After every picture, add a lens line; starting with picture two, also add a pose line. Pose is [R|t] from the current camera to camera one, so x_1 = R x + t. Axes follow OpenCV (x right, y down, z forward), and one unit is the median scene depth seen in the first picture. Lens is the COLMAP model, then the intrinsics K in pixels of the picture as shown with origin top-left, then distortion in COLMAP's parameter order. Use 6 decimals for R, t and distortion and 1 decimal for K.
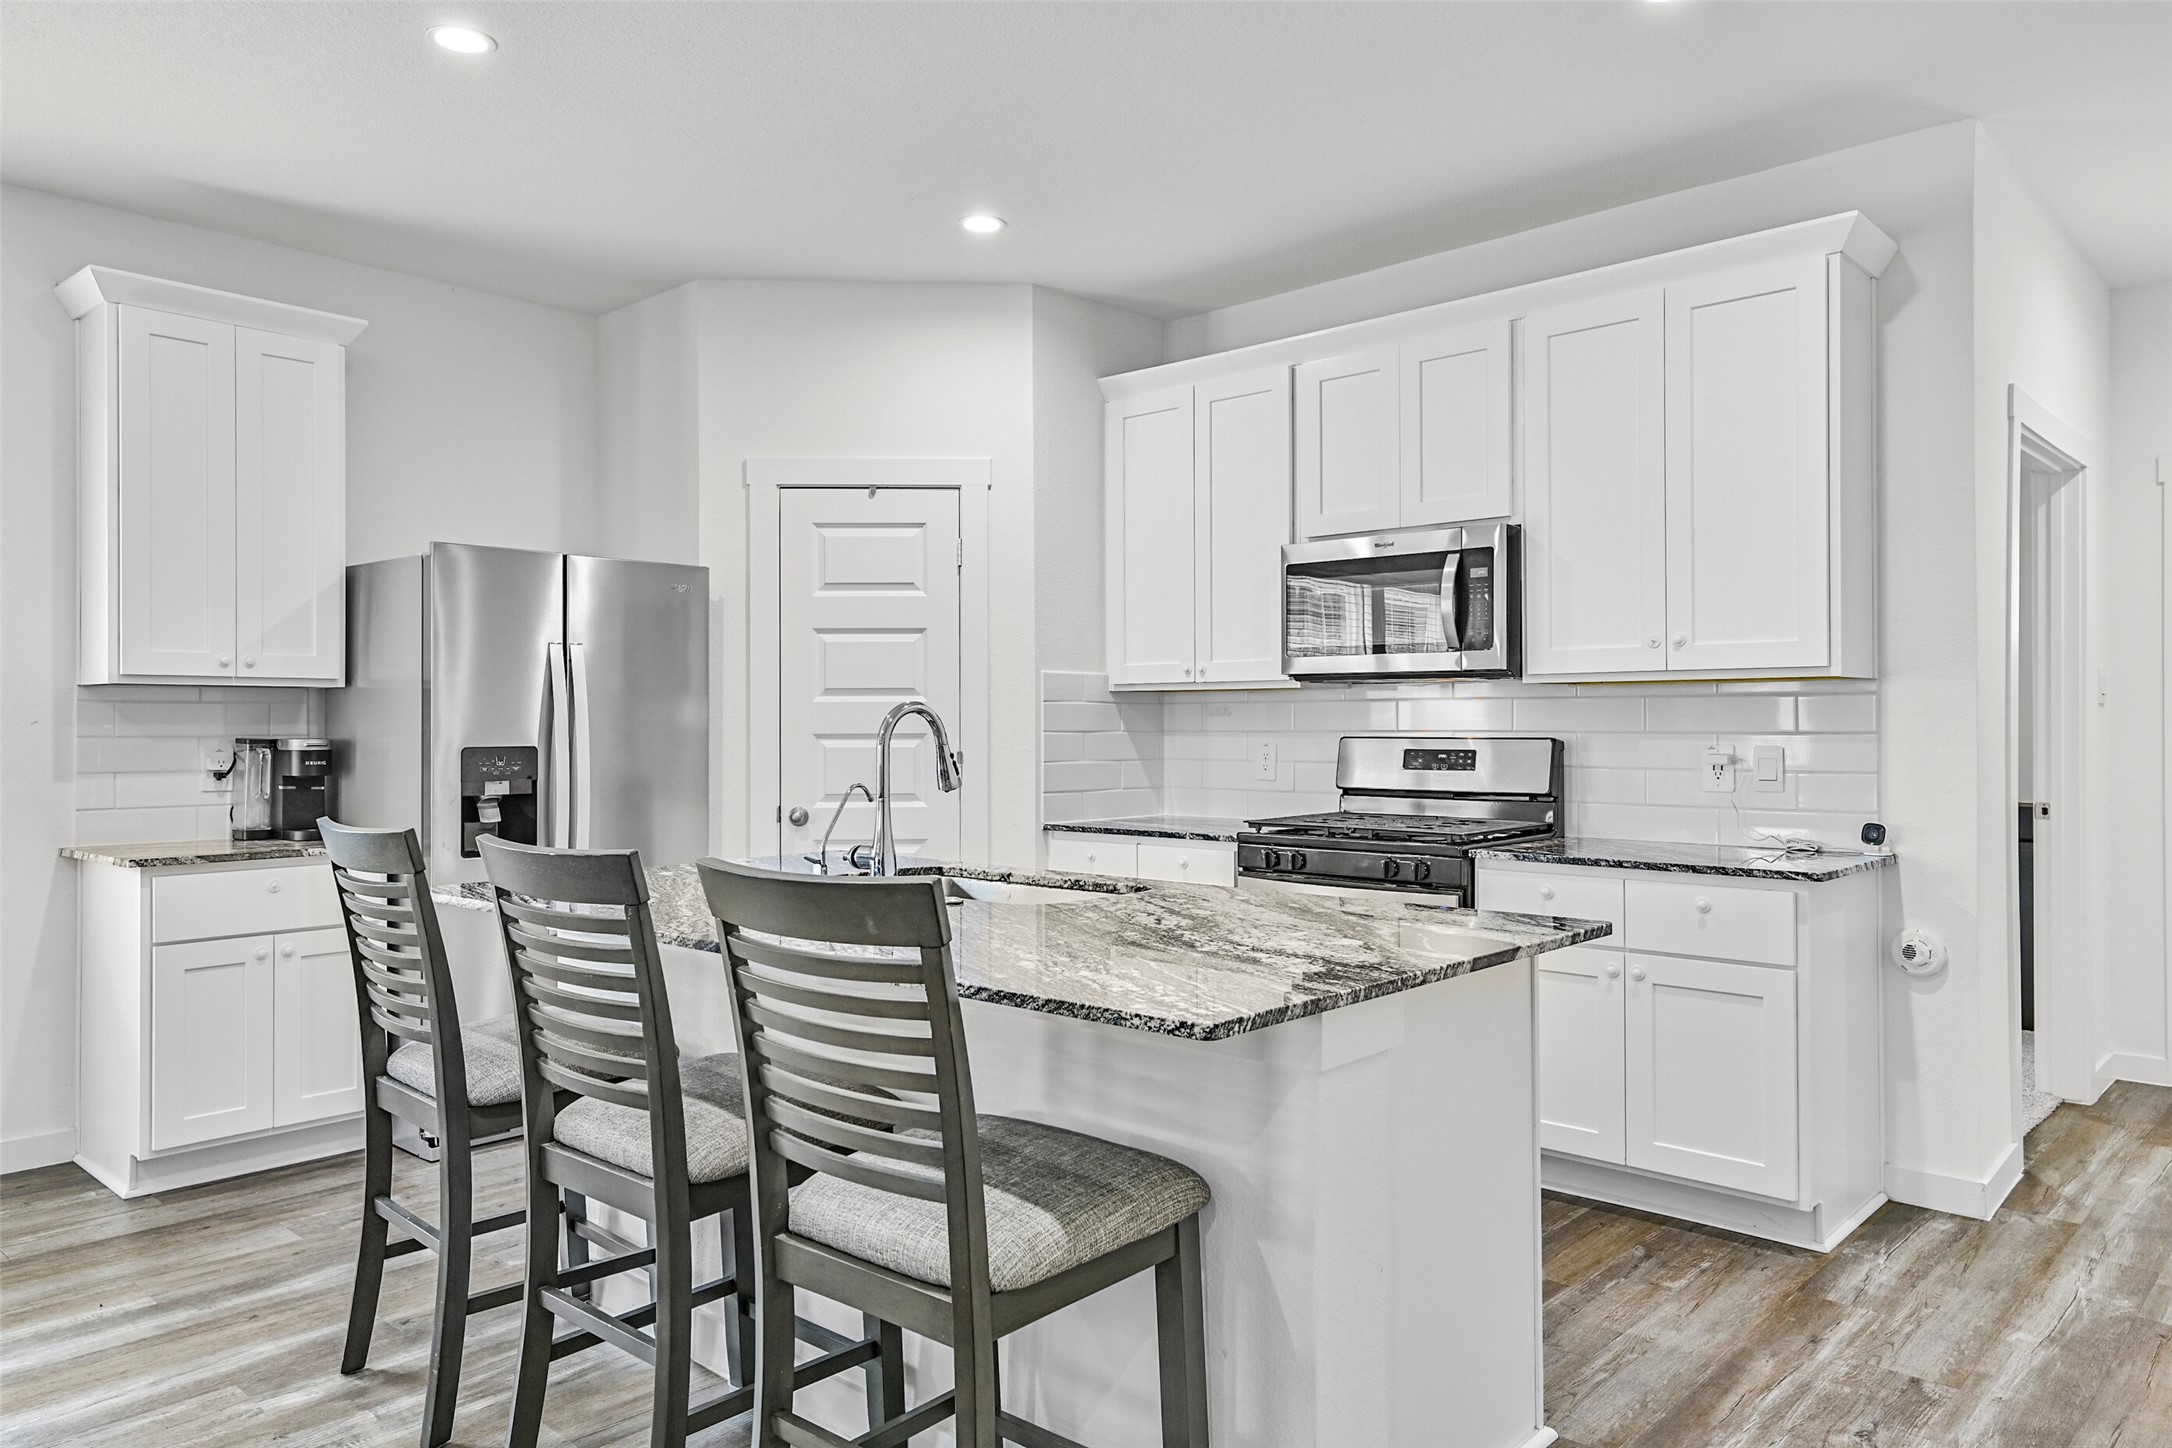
lens RADIAL K [[1465.3, 0, 1090.4], [0, 1465.3, 700.5], [0, 0, 1]] dist [0.031952, 0.004282]
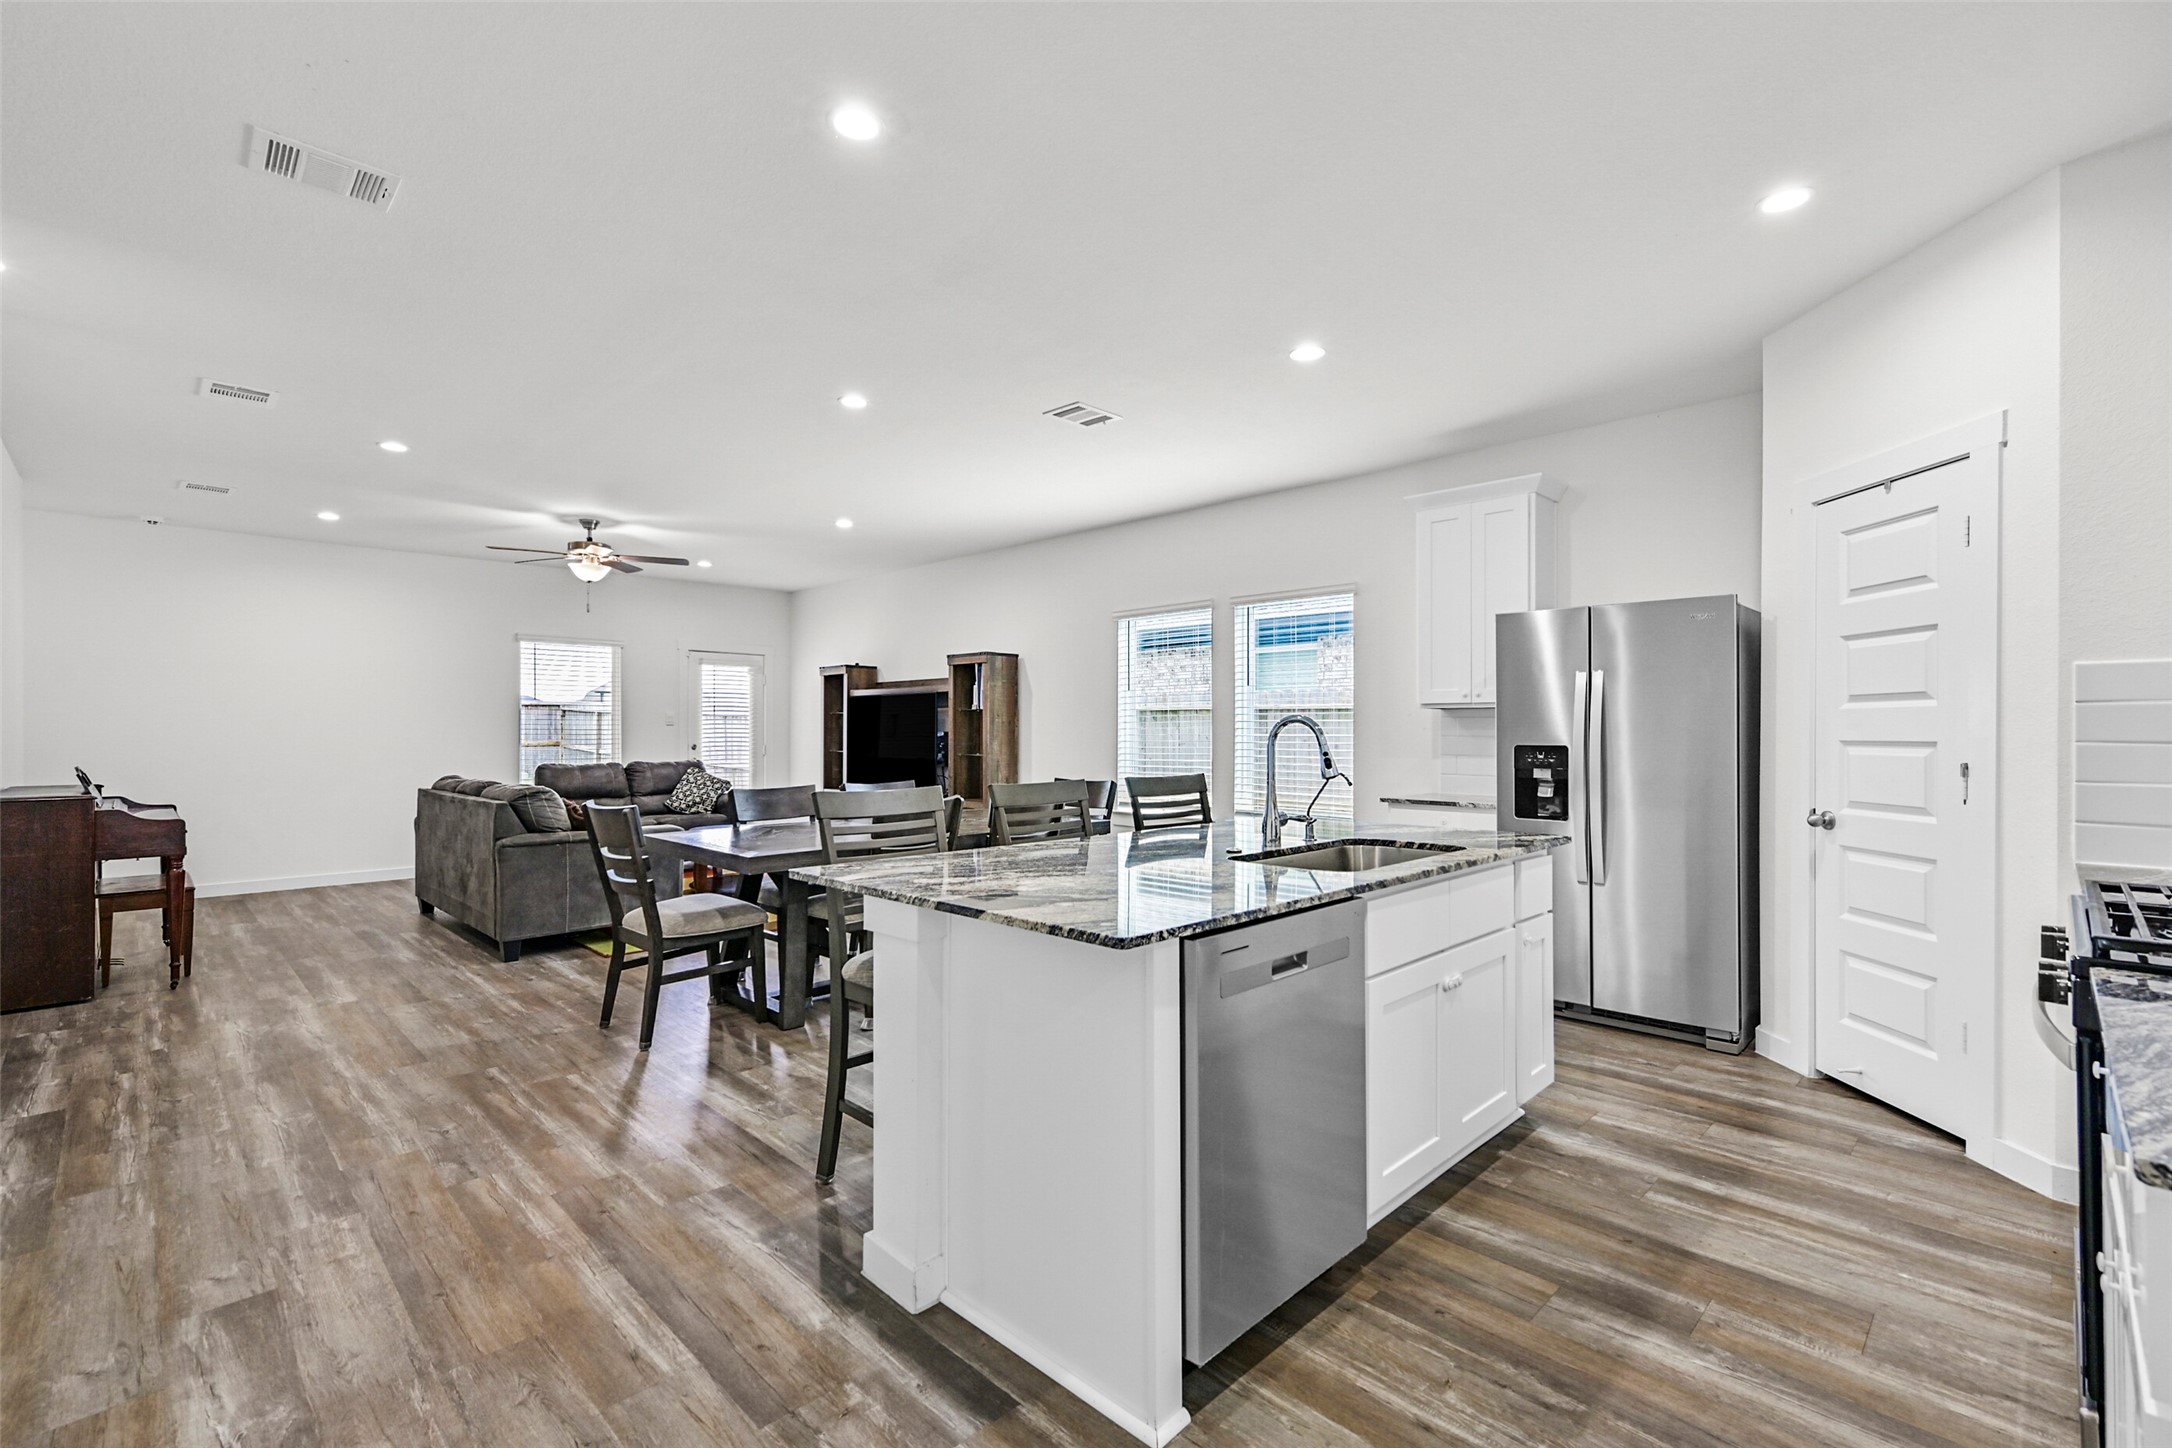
lens RADIAL K [[956.7, 0, 1095.0], [0, 956.7, 729.1], [0, 0, 1]] dist [0.004036, 0.000306]
pose [[-0.044052, 0.001544, -0.999028, 0.546785], [0.014406, 0.999896, 0.000910, 0.007646], [0.998925, -0.014352, -0.044070, 0.568296]]
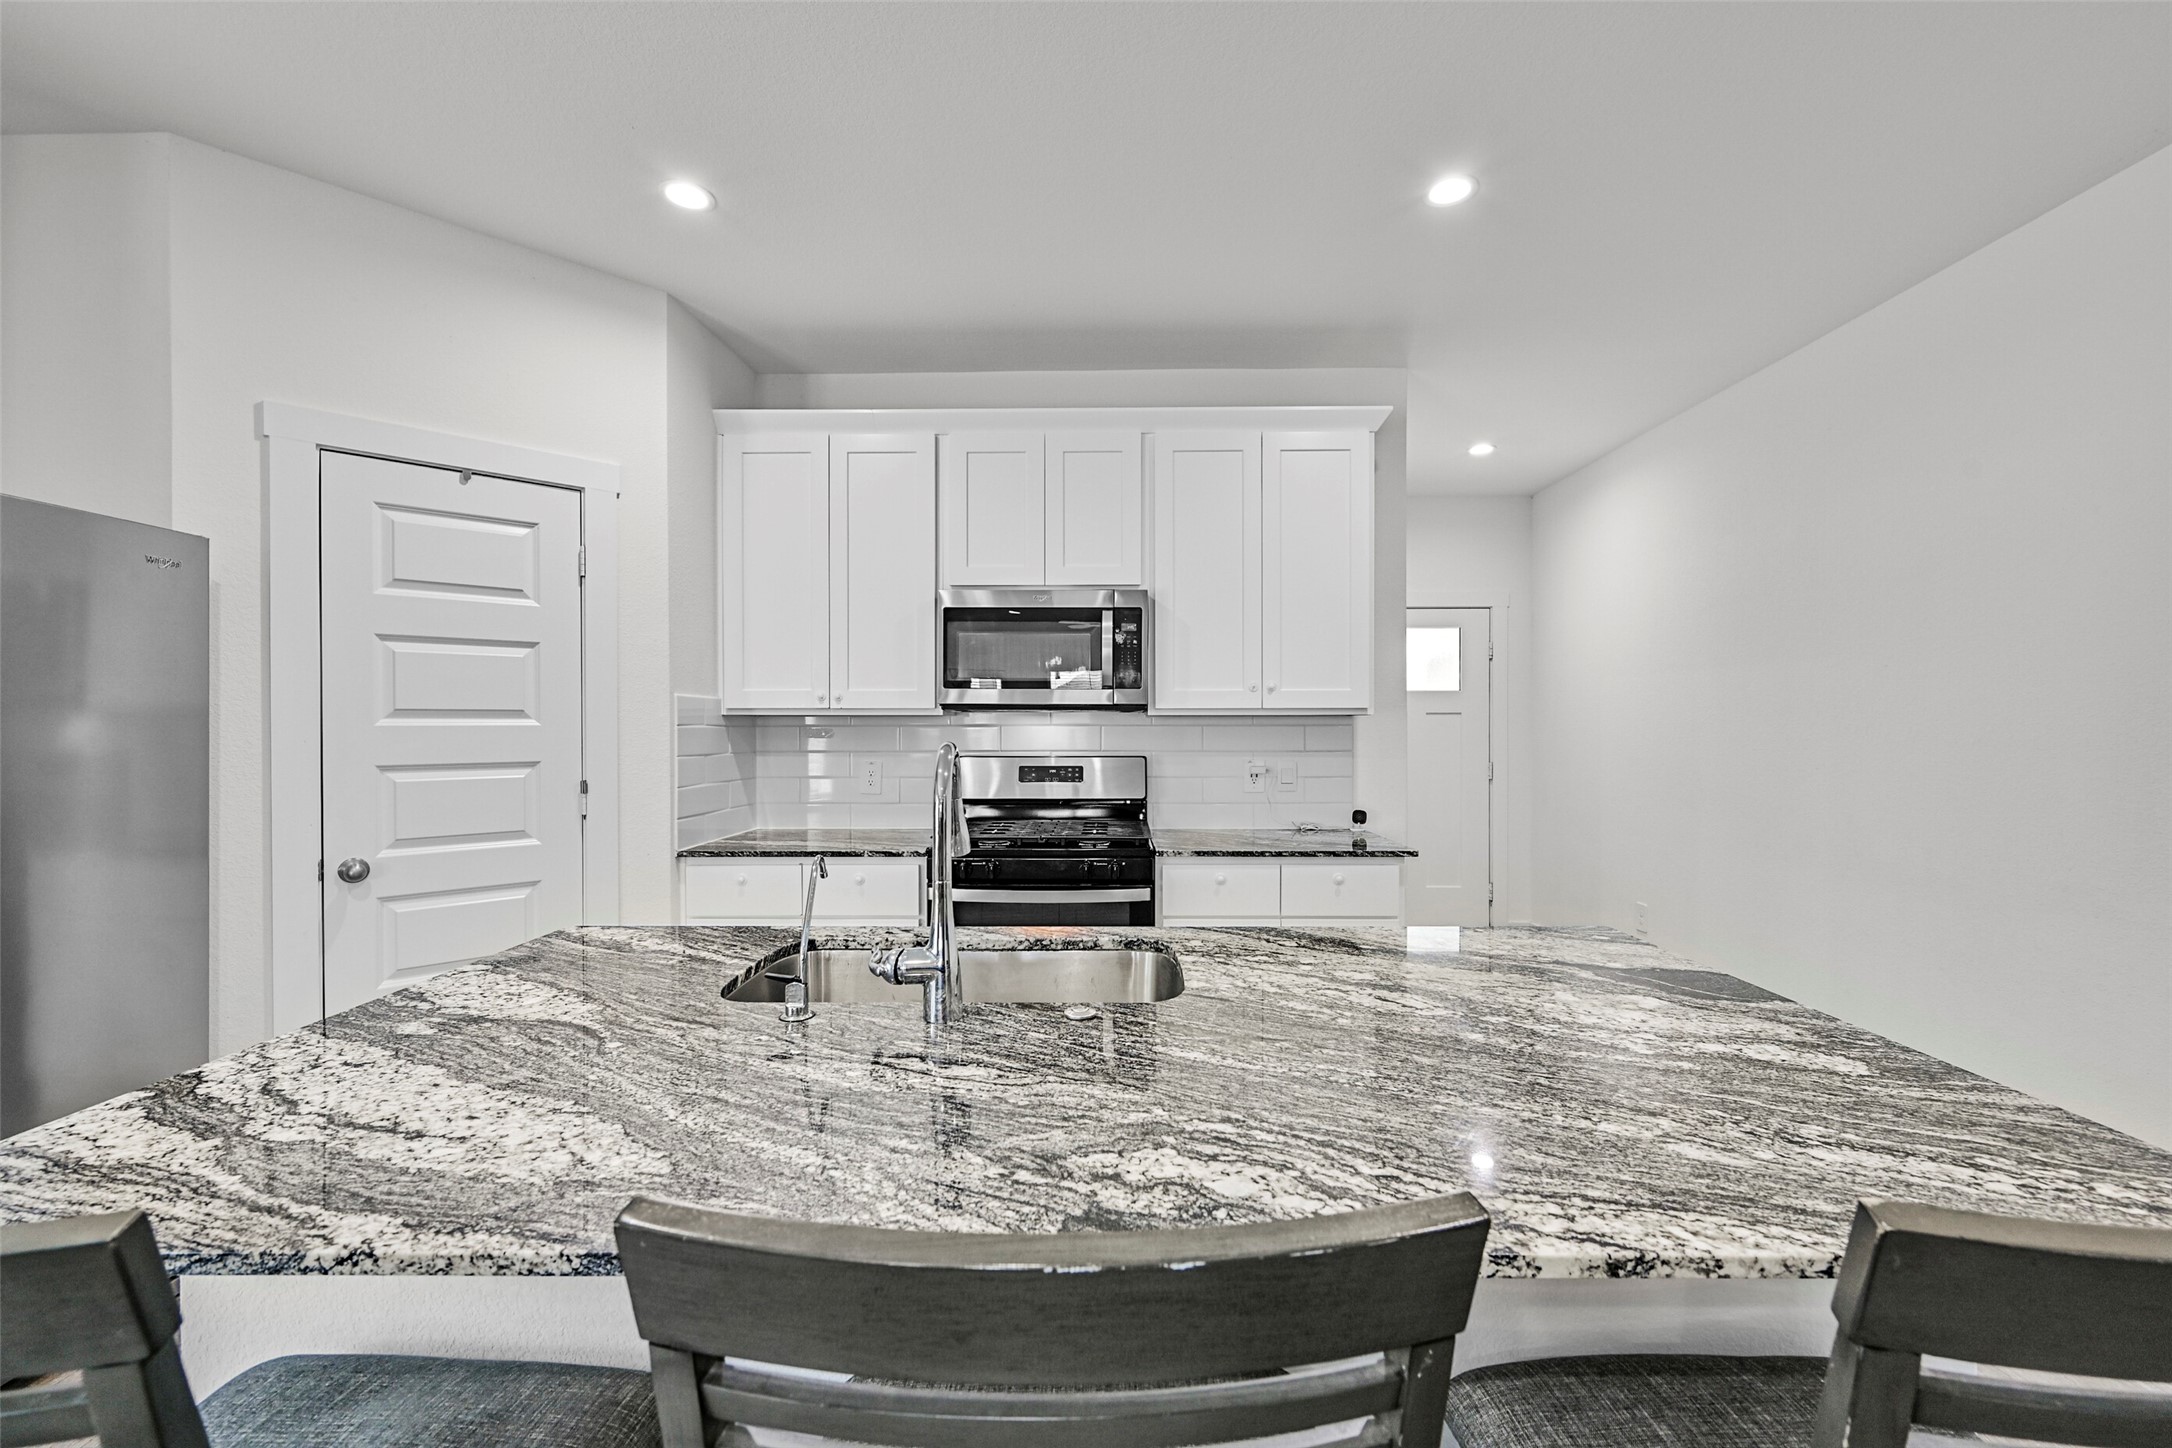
lens RADIAL K [[895.0, 0, 1102.6], [0, 895.0, 723.9], [0, 0, 1]] dist [0.009672, -0.000596]
pose [[0.740964, 0.002754, 0.671539, -0.248247], [-0.011914, 0.999888, 0.009045, -0.010194], [-0.671439, -0.014703, 0.740914, 0.410348]]
